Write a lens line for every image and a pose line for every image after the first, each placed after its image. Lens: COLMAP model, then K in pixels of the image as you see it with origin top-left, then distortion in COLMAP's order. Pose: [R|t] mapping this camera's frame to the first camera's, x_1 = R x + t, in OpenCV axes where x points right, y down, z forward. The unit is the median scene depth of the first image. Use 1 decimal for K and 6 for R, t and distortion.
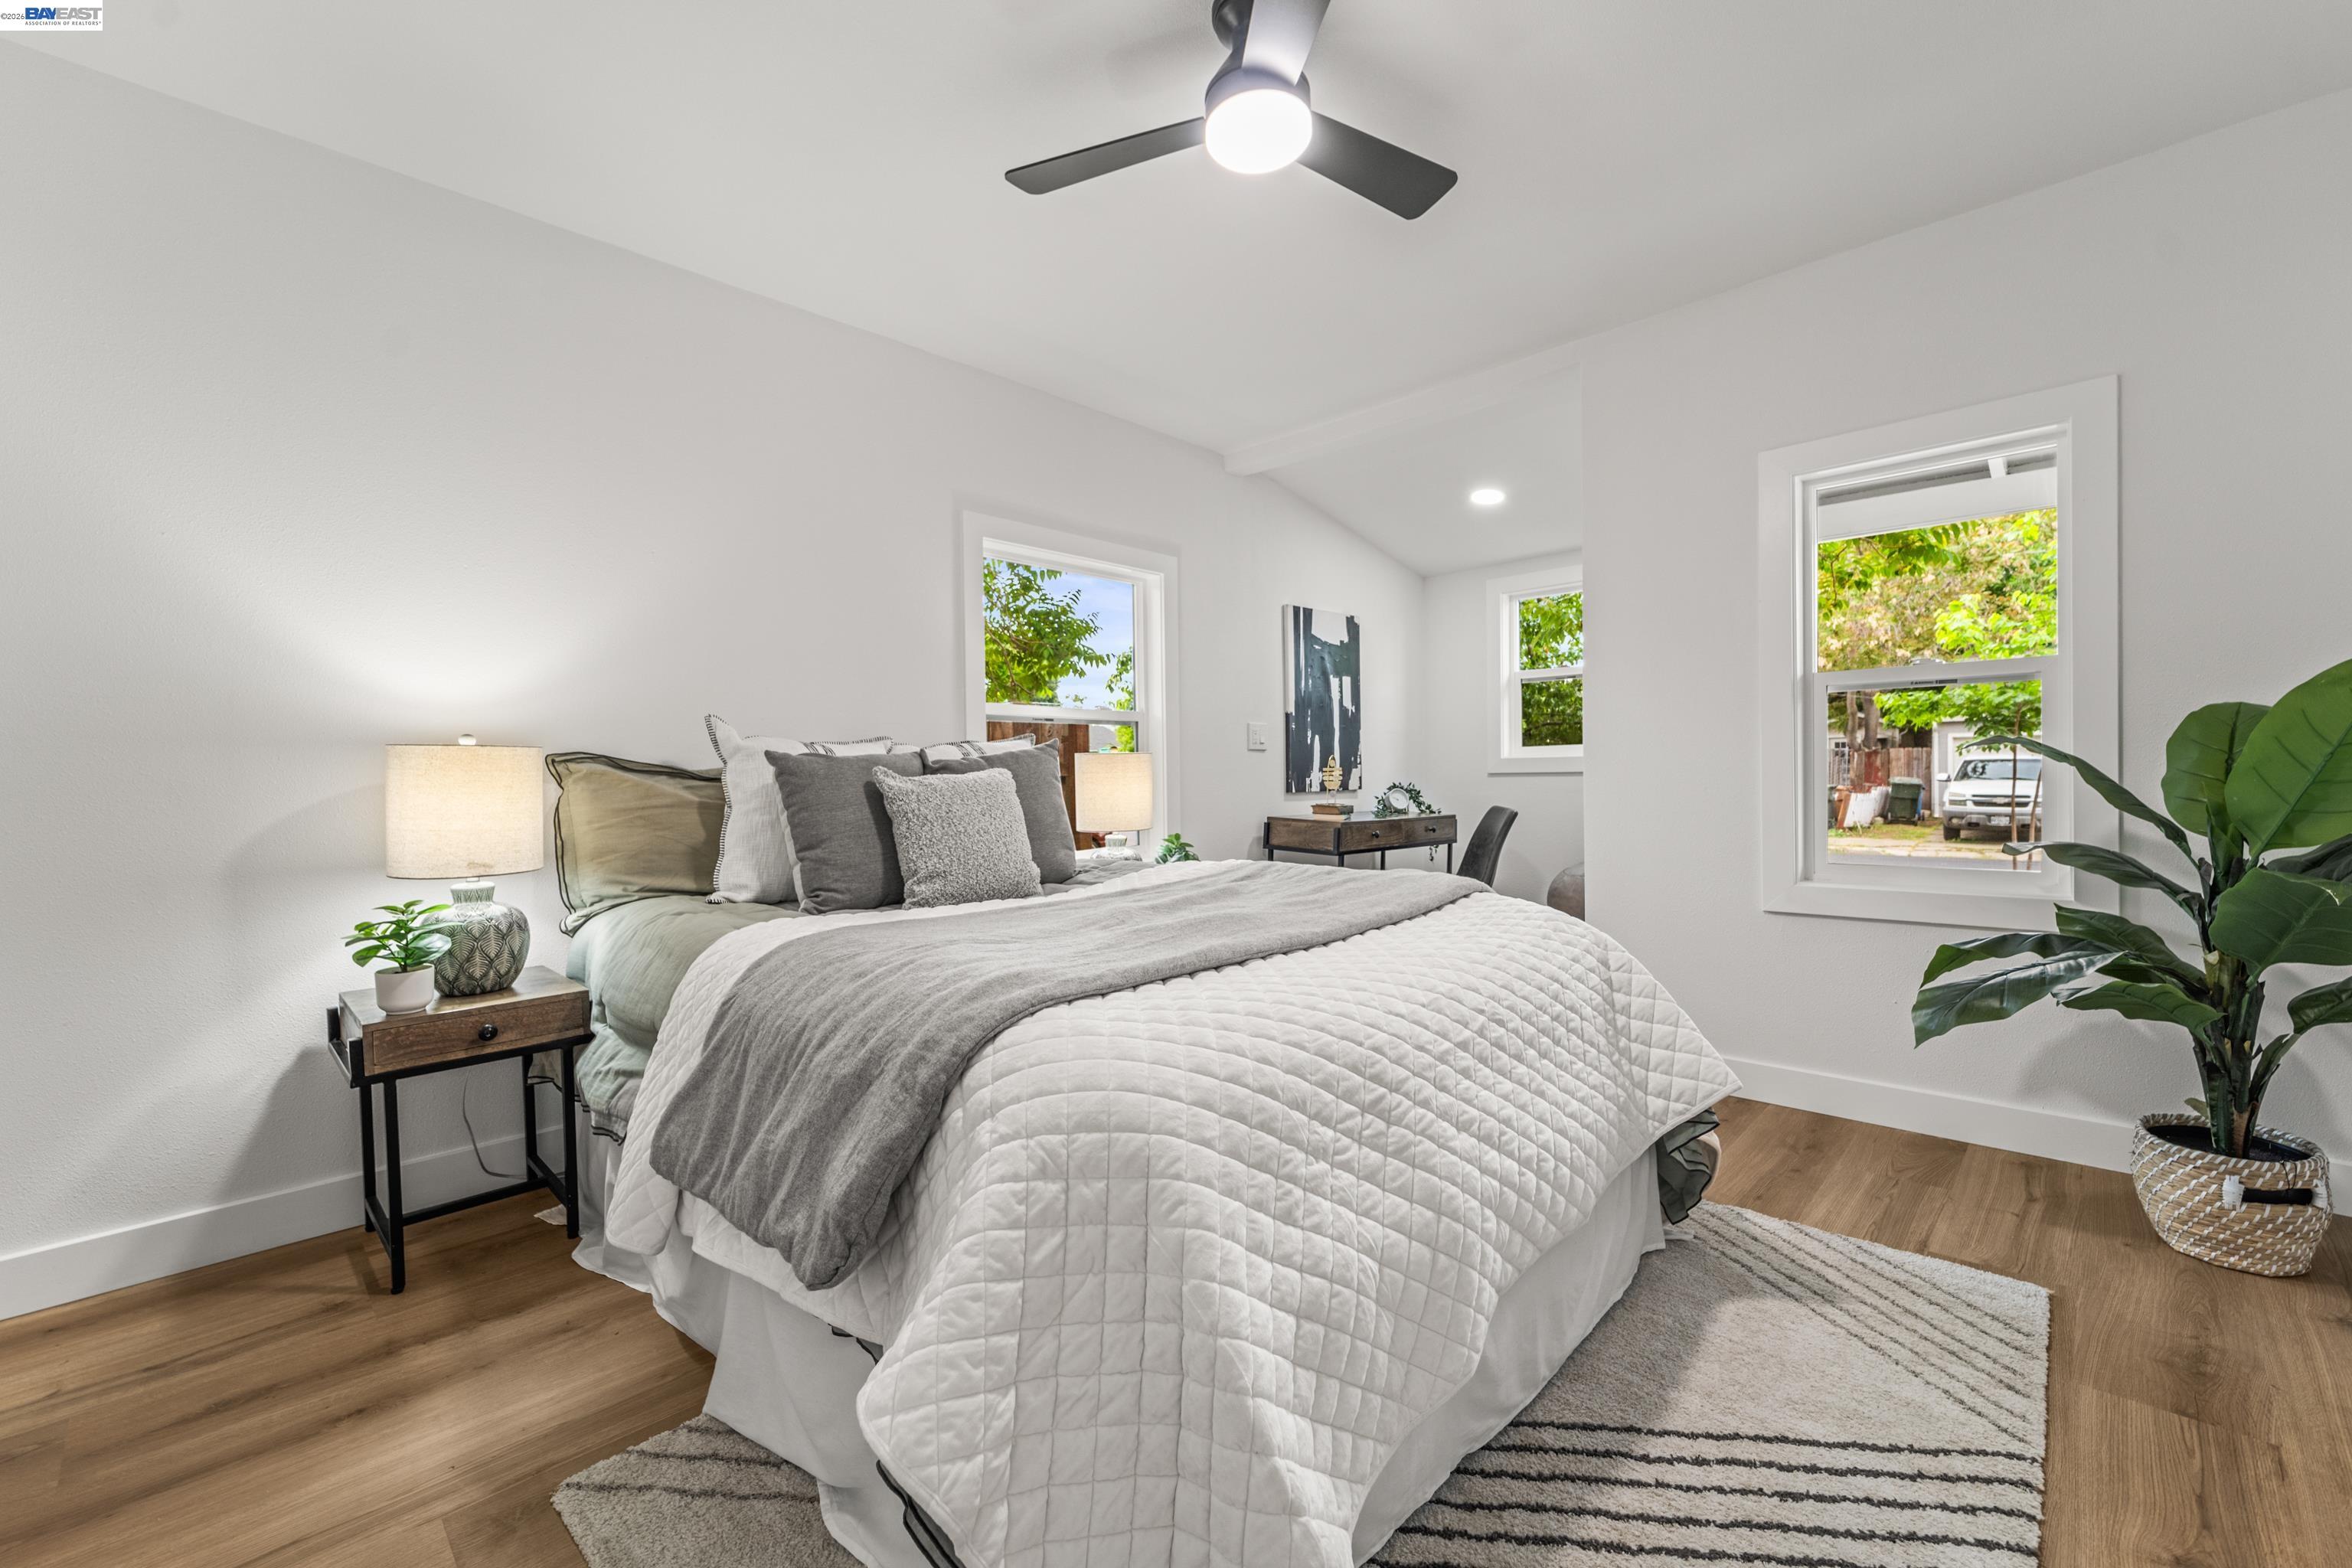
lens RADIAL K [[944.9, 0, 1176.5], [0, 944.9, 787.1], [0, 0, 1]] dist [0.000366, -0.001174]
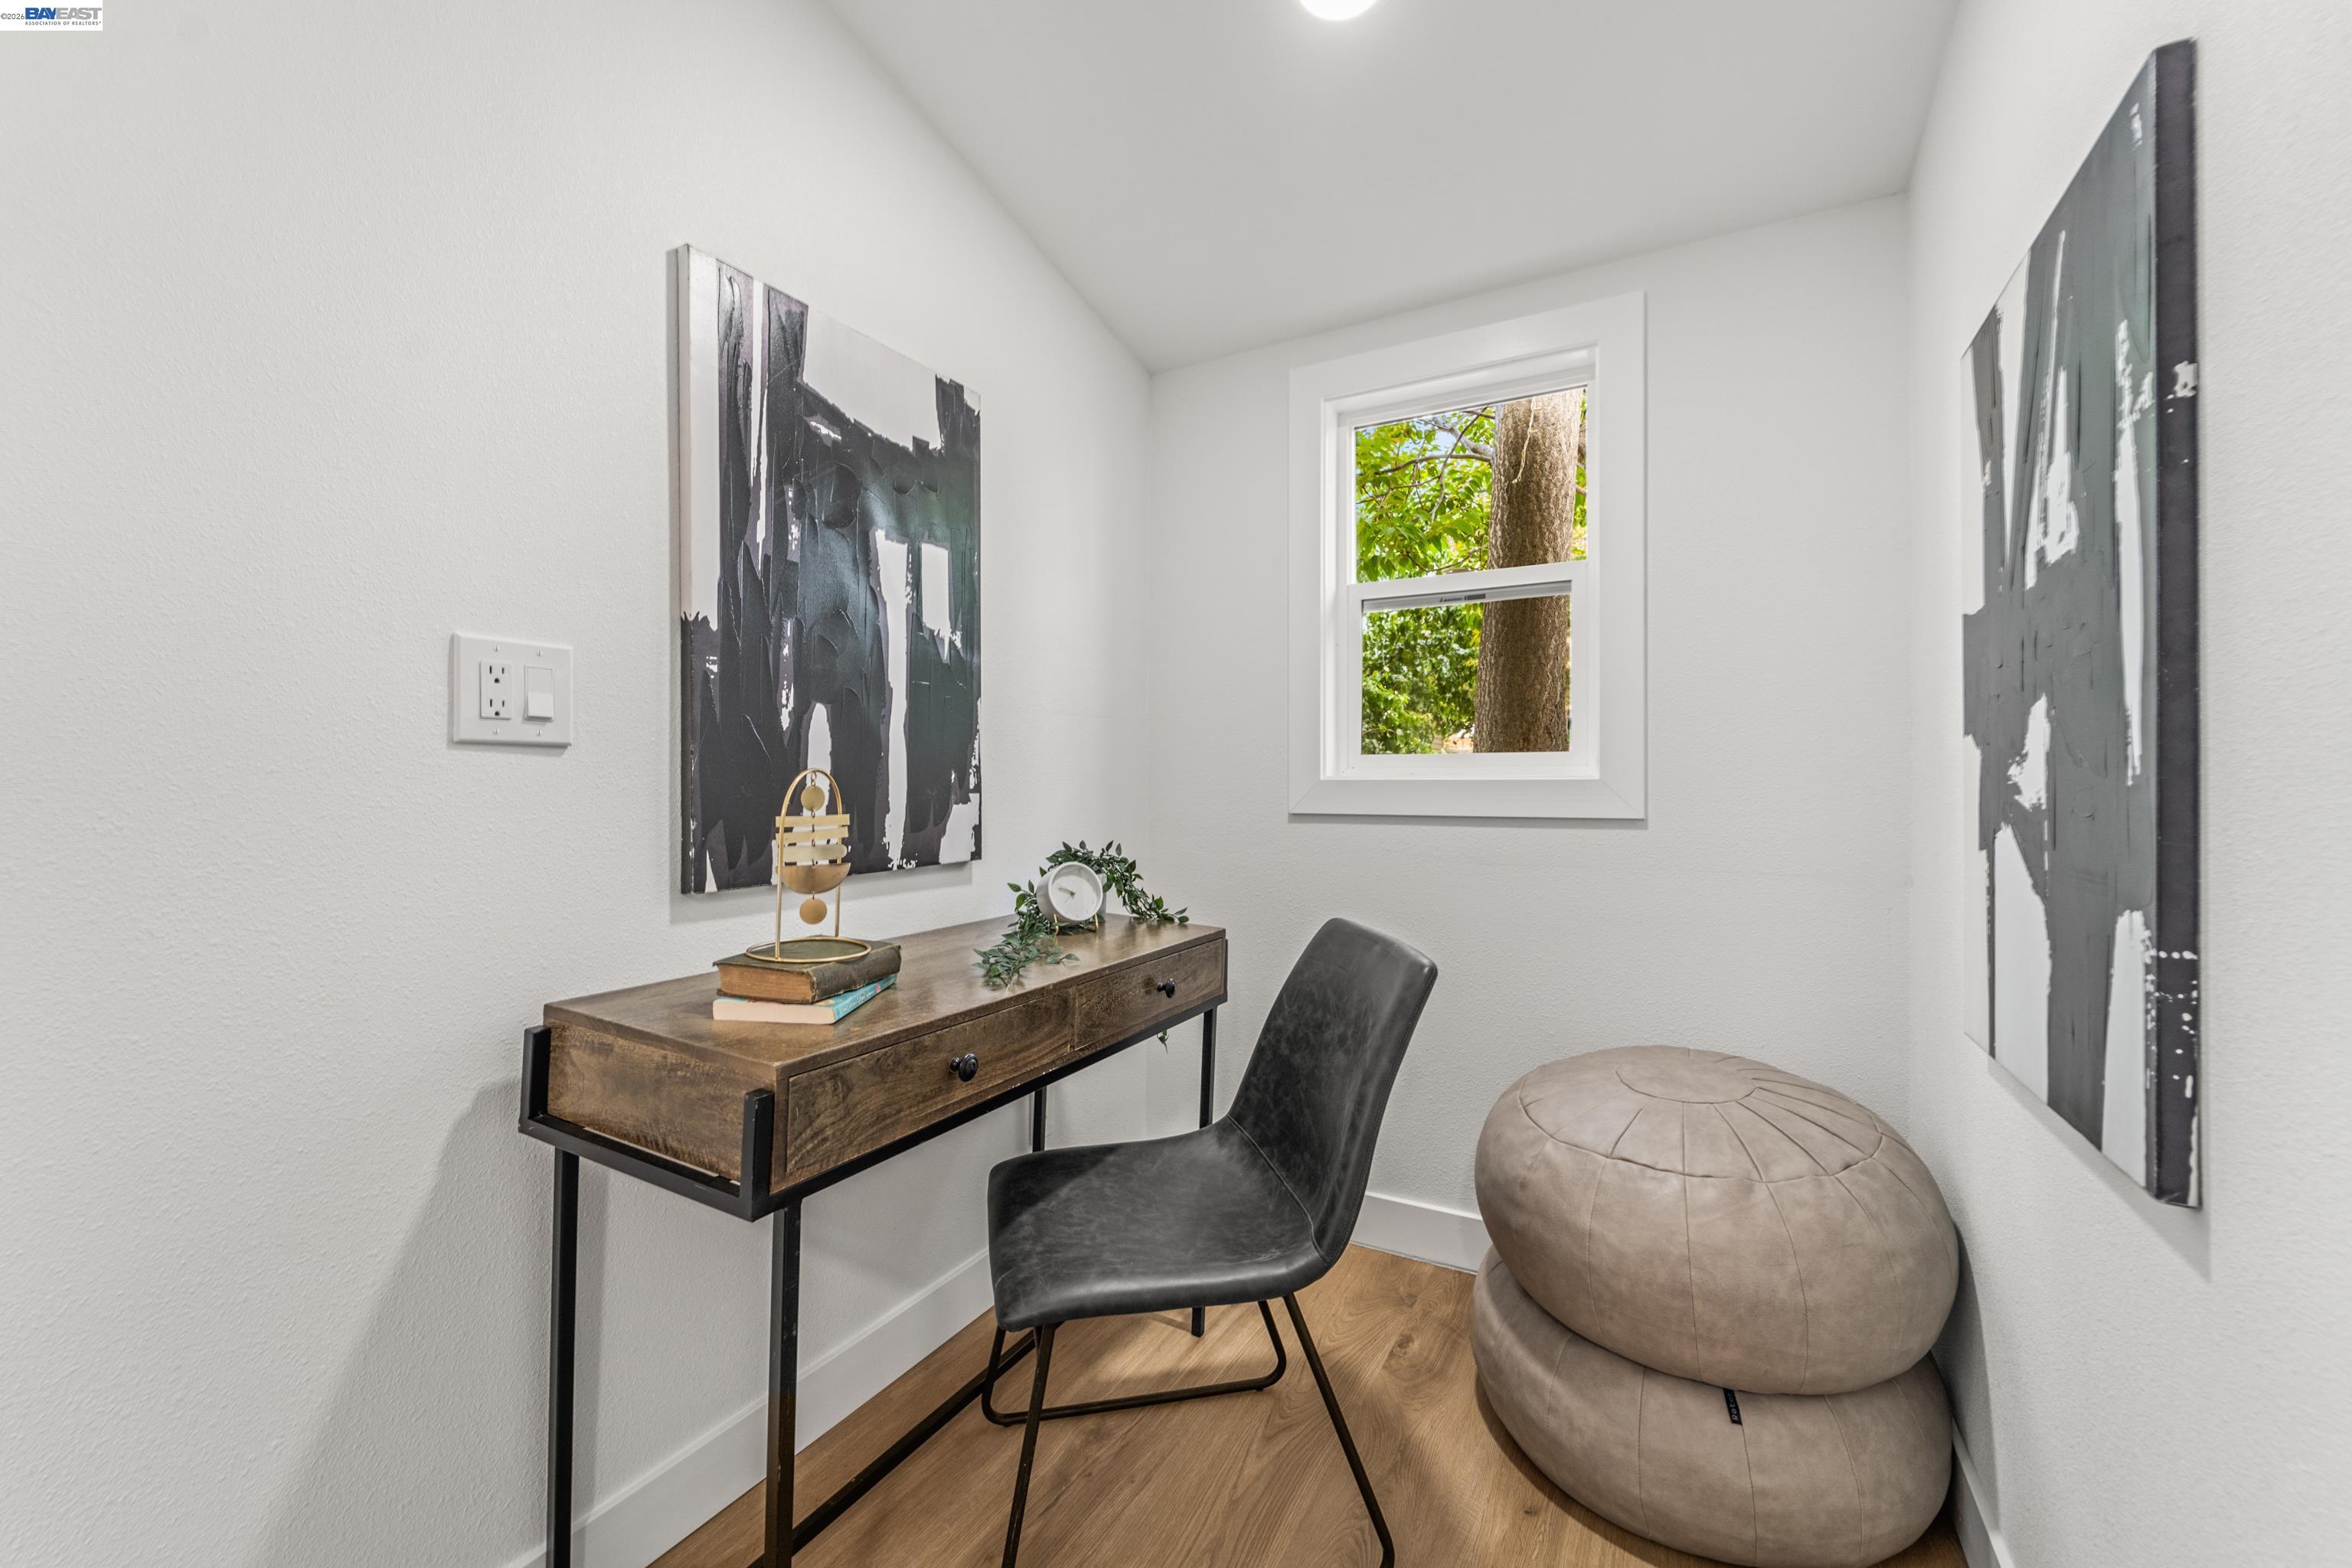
lens RADIAL K [[944.9, 0, 1168.9], [0, 944.9, 777.1], [0, 0, 1]] dist [0.000366, -0.001174]
pose [[0.964275, 0.014503, 0.264504, 0.173285], [-0.010264, 0.999796, -0.017400, -0.024944], [-0.264703, 0.014063, 0.964228, 0.640824]]
